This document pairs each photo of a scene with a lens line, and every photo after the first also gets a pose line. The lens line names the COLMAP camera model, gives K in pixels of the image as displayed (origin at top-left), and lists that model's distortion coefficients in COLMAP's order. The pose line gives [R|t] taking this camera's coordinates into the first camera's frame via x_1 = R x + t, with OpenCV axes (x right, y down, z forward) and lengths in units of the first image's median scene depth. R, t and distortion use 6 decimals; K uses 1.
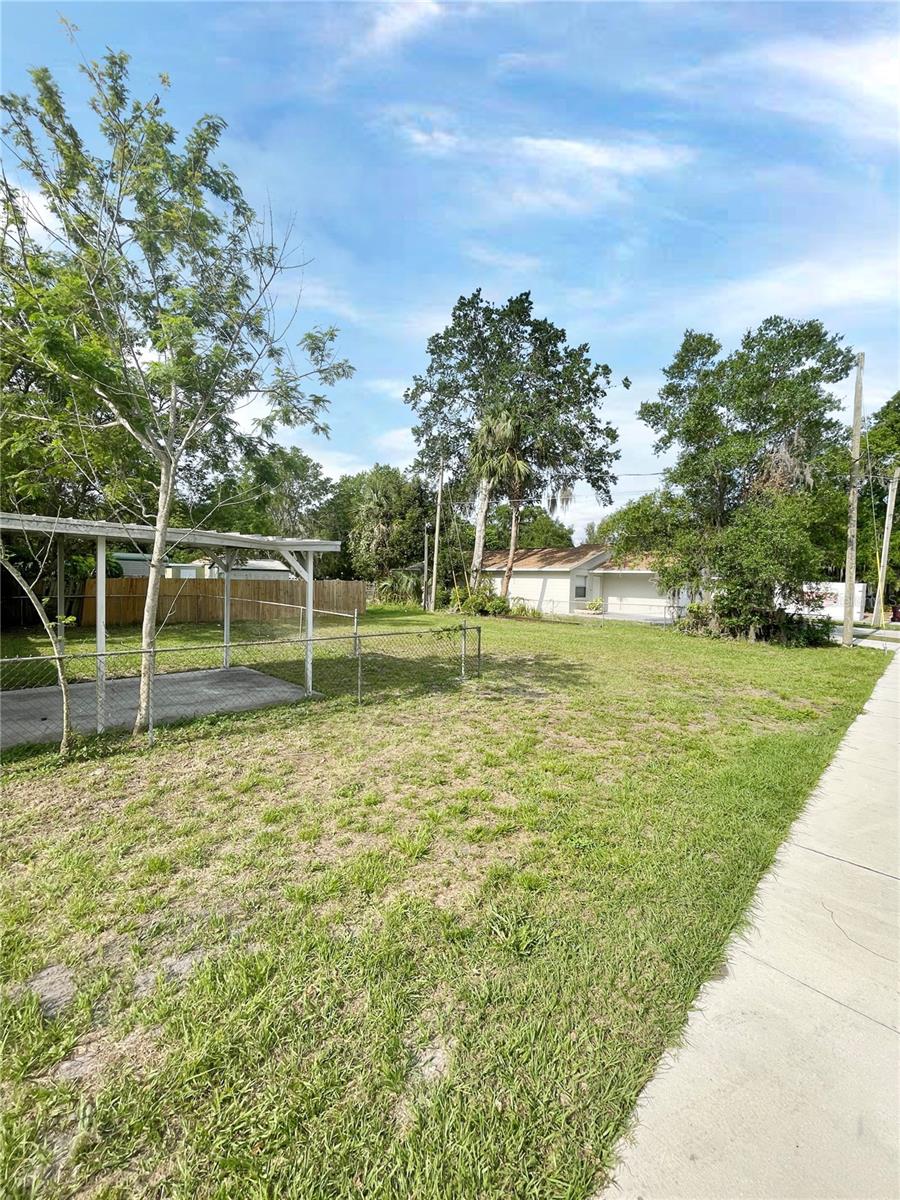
lens RADIAL K [[477.3, 0, 451.8], [0, 477.3, 591.6], [0, 0, 1]] dist [-0.006276, -0.000064]
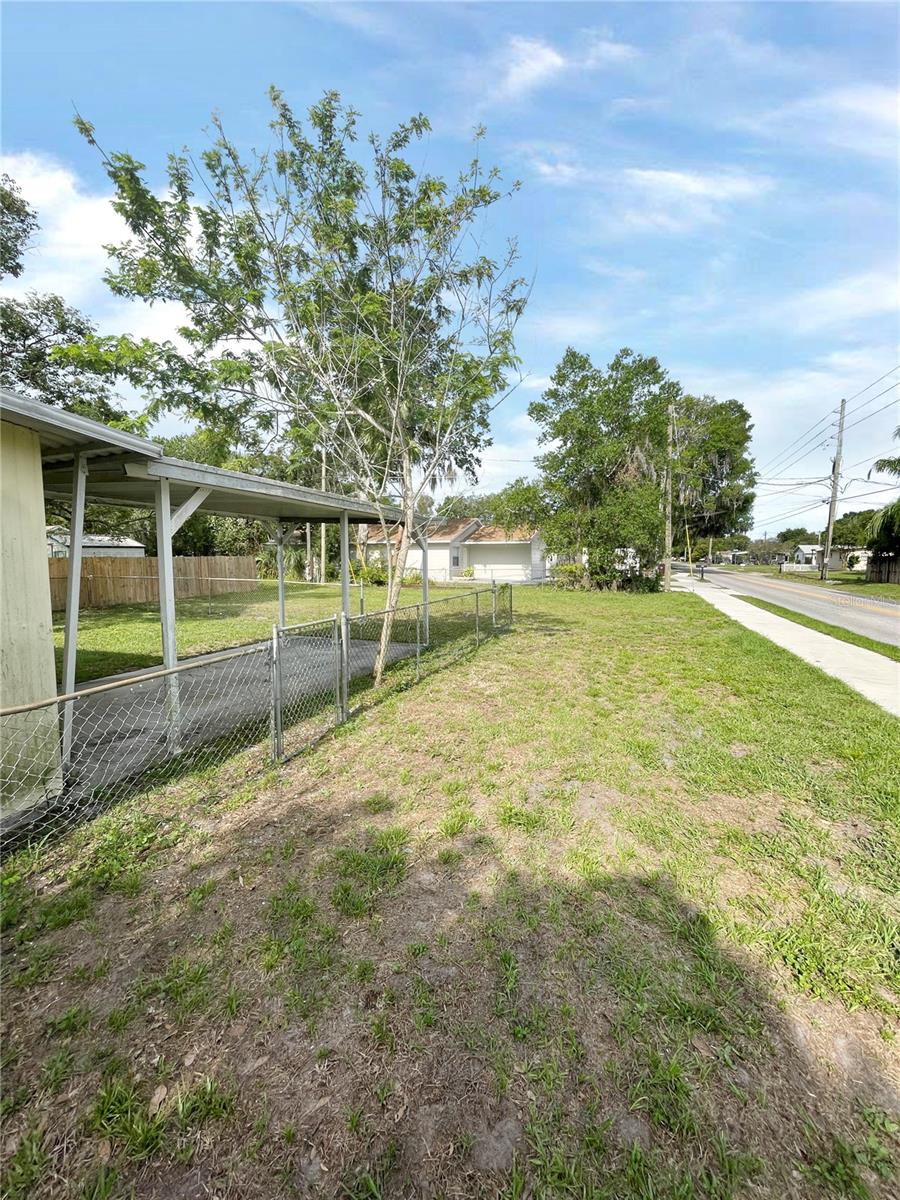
lens RADIAL K [[477.3, 0, 442.2], [0, 477.3, 604.5], [0, 0, 1]] dist [-0.006276, -0.000064]
pose [[0.912474, -0.064031, 0.404093, -0.322732], [0.031847, 0.995797, 0.085878, 0.006993], [-0.407893, -0.065492, 0.910678, -0.045215]]
